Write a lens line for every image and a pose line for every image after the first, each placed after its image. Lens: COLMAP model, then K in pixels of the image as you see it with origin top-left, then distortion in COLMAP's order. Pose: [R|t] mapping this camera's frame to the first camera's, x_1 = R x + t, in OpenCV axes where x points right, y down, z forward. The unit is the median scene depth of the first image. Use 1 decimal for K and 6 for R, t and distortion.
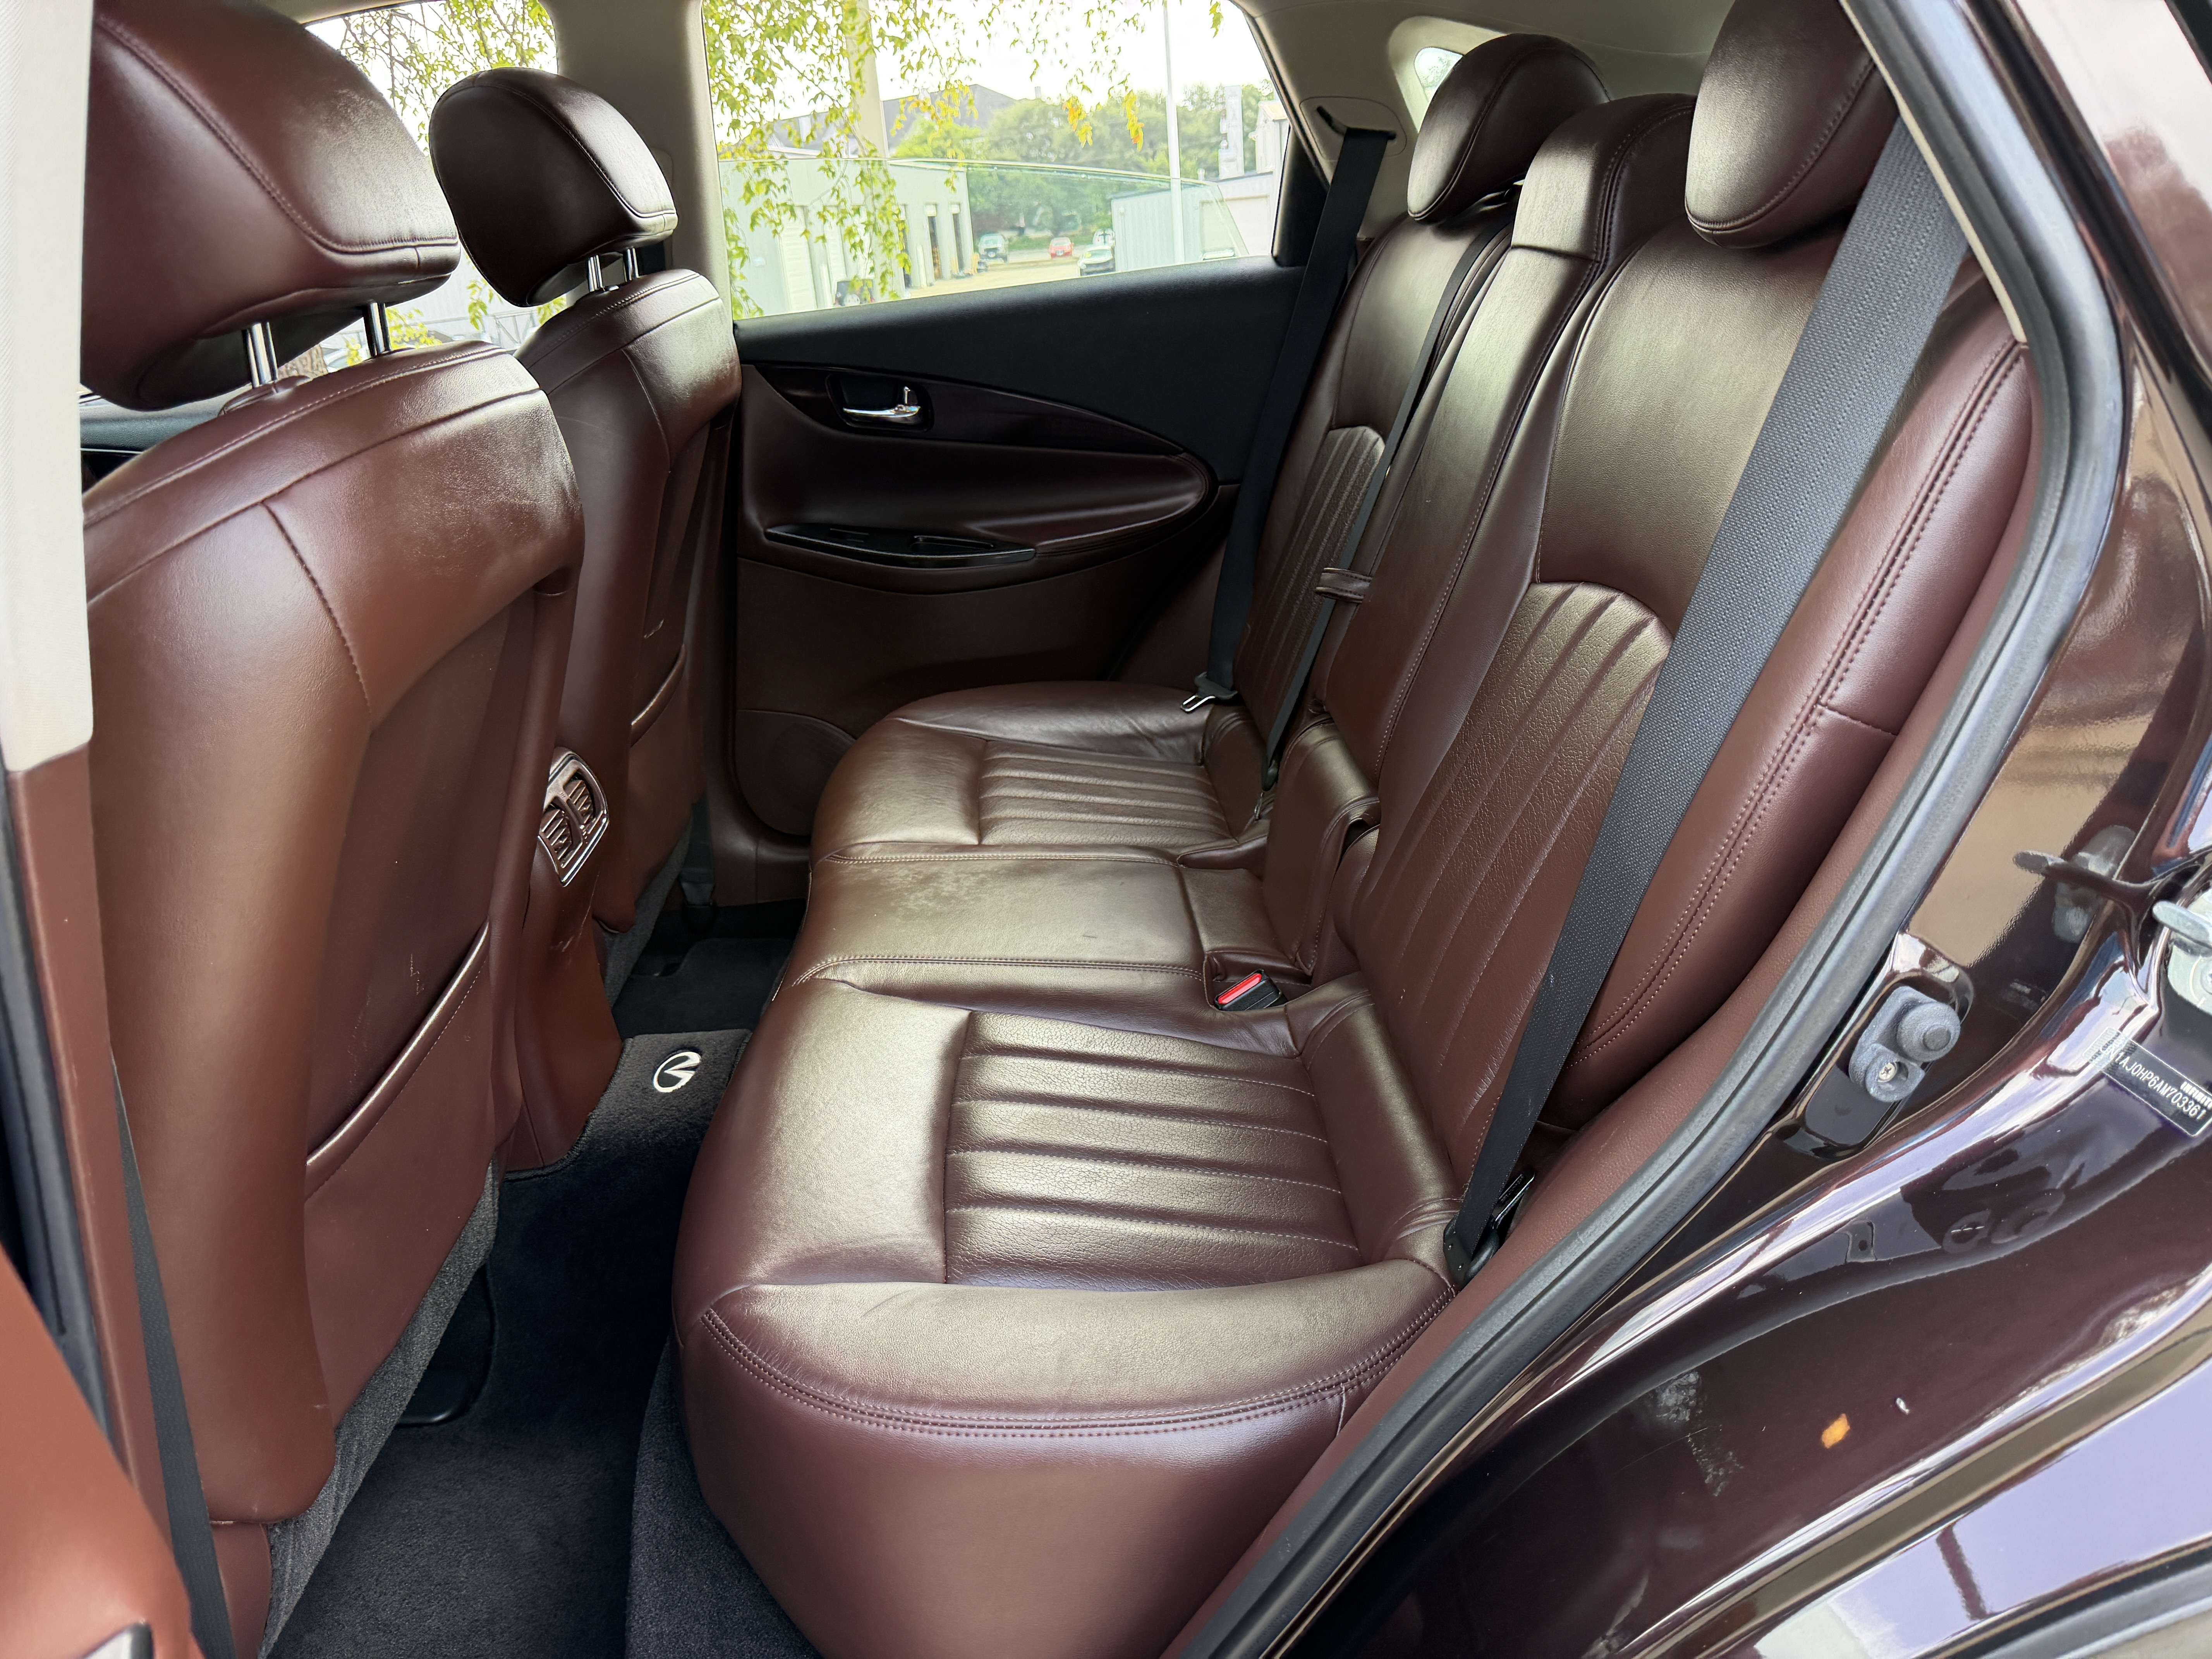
lens RADIAL K [[1582.7, 0, 1106.0], [0, 1582.7, 829.5], [0, 0, 1]] dist [0.122501, -0.202447]
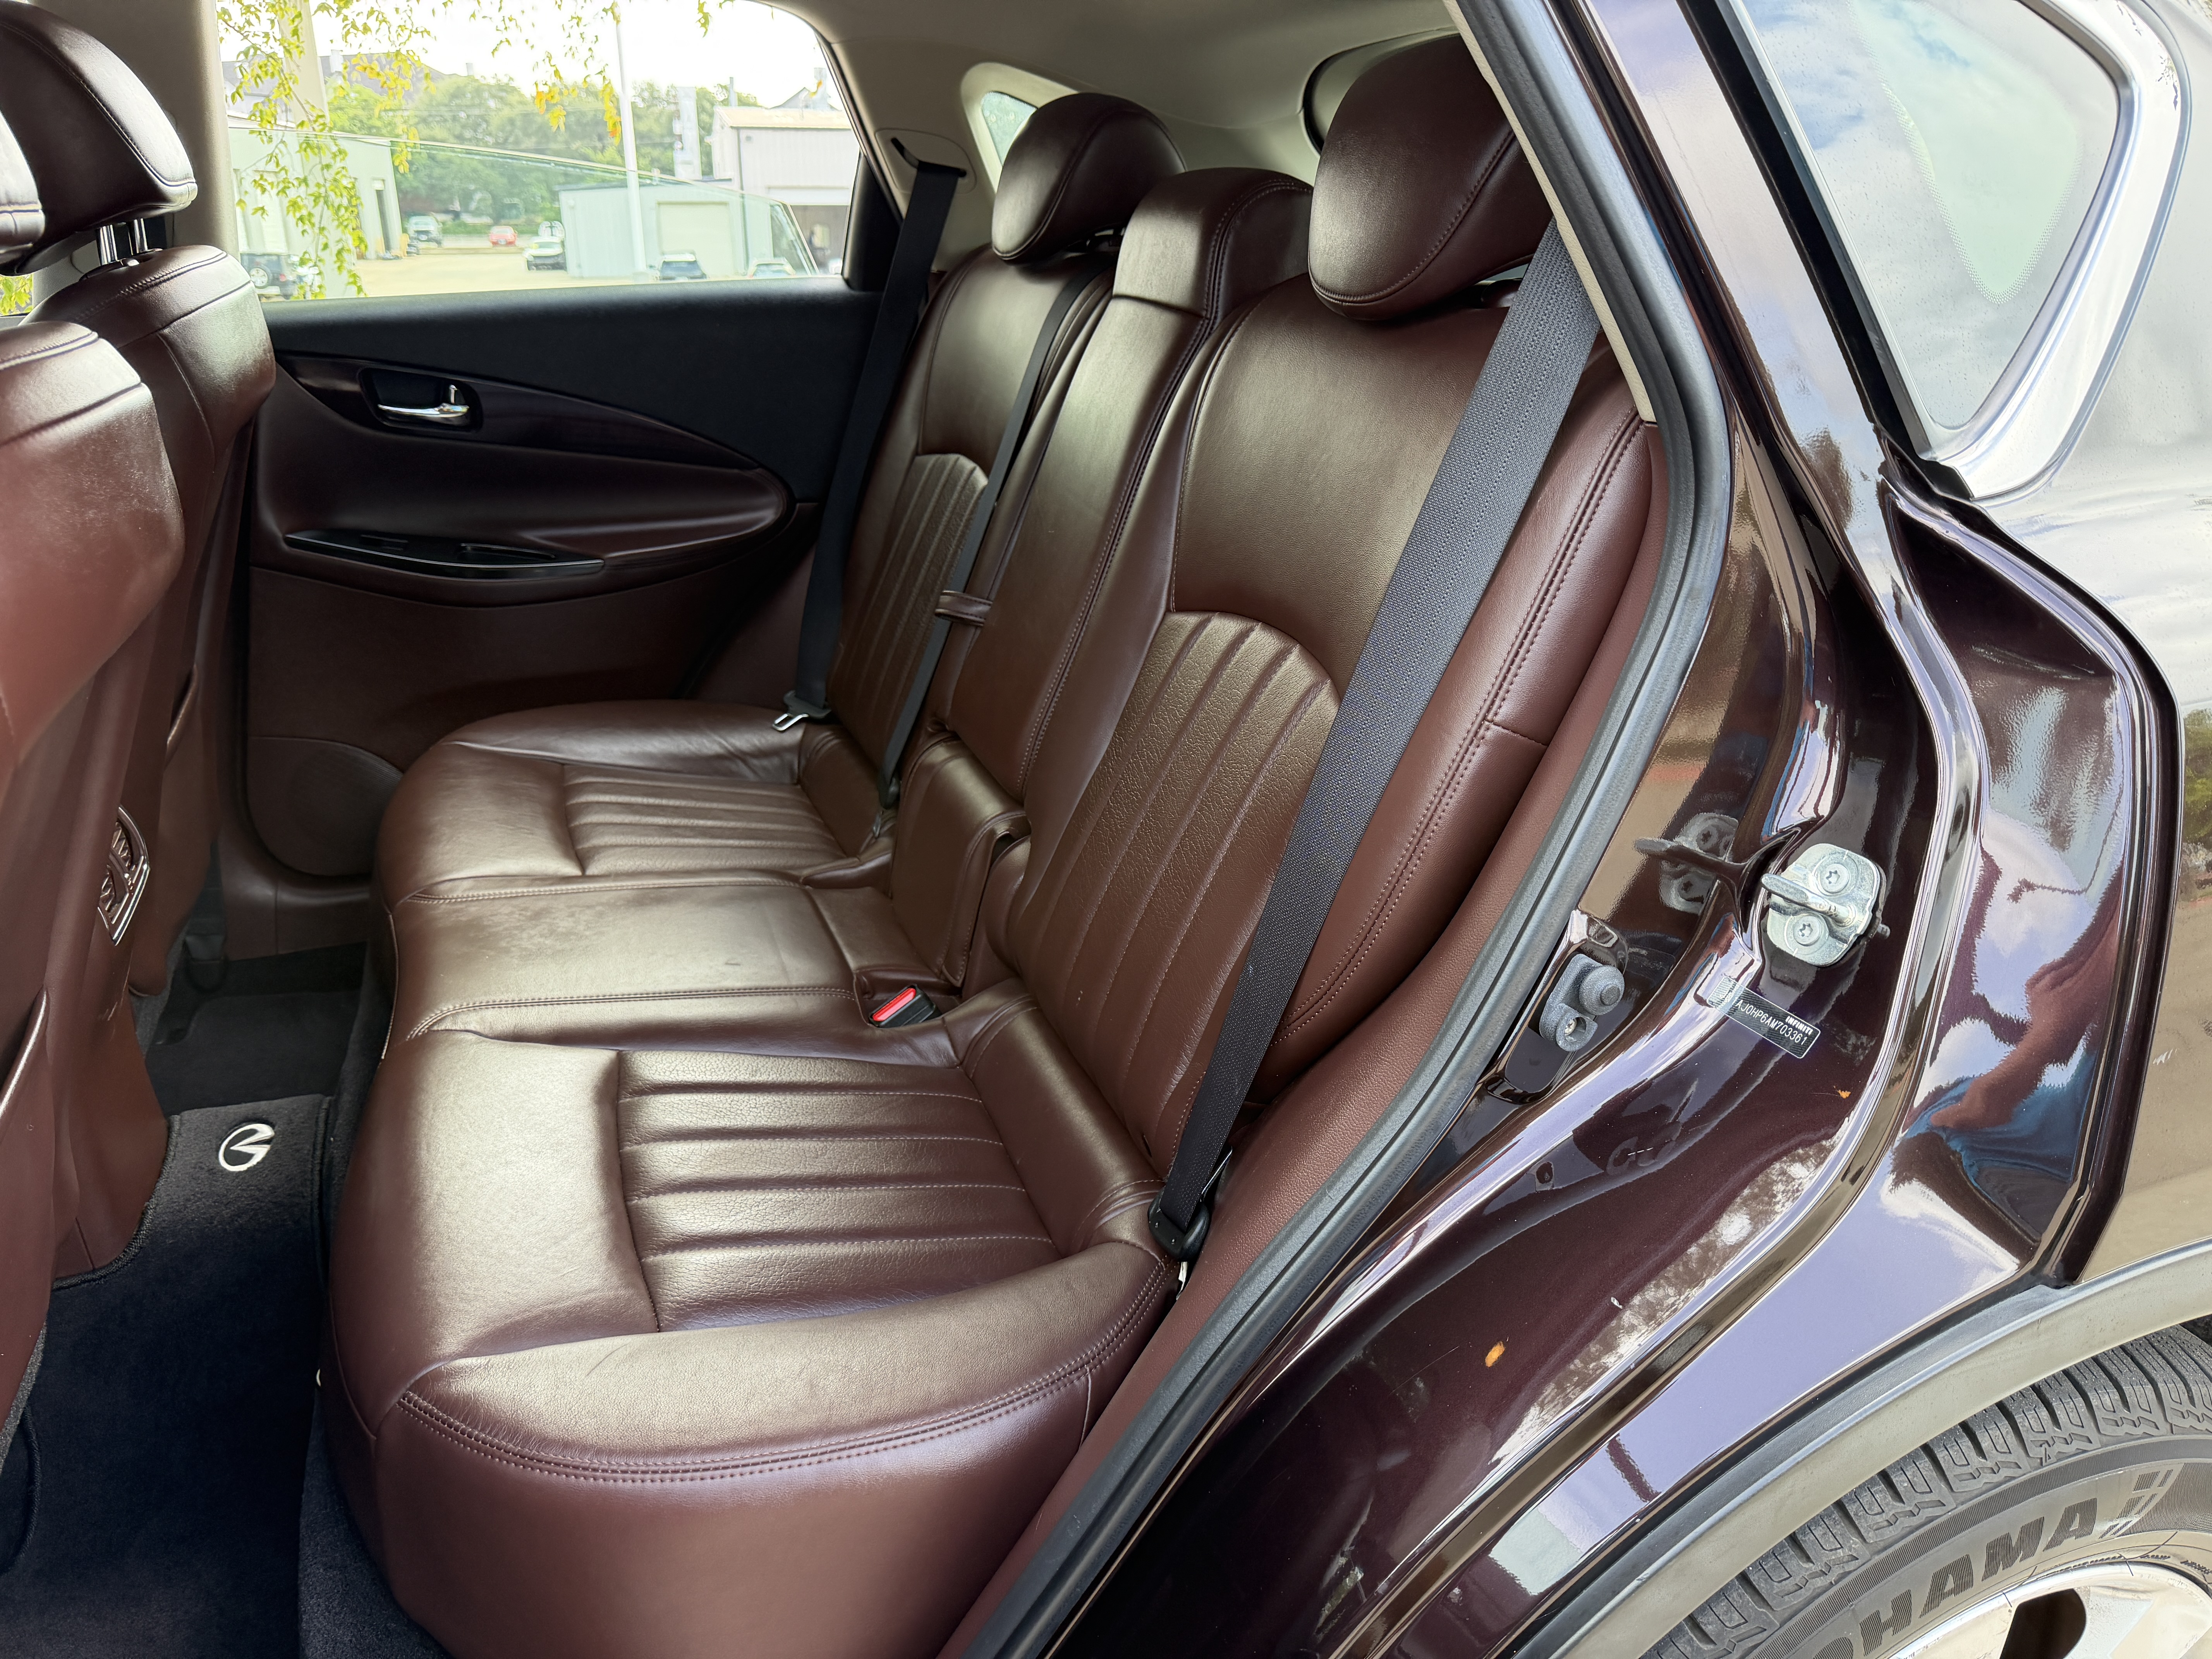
lens RADIAL K [[1581.2, 0, 1122.2], [0, 1581.2, 836.7], [0, 0, 1]] dist [0.111737, -0.161996]
pose [[0.942747, -0.038524, 0.331277, -0.101143], [0.040001, 0.999197, 0.002363, -0.003178], [-0.331102, 0.011024, 0.943531, -0.004847]]
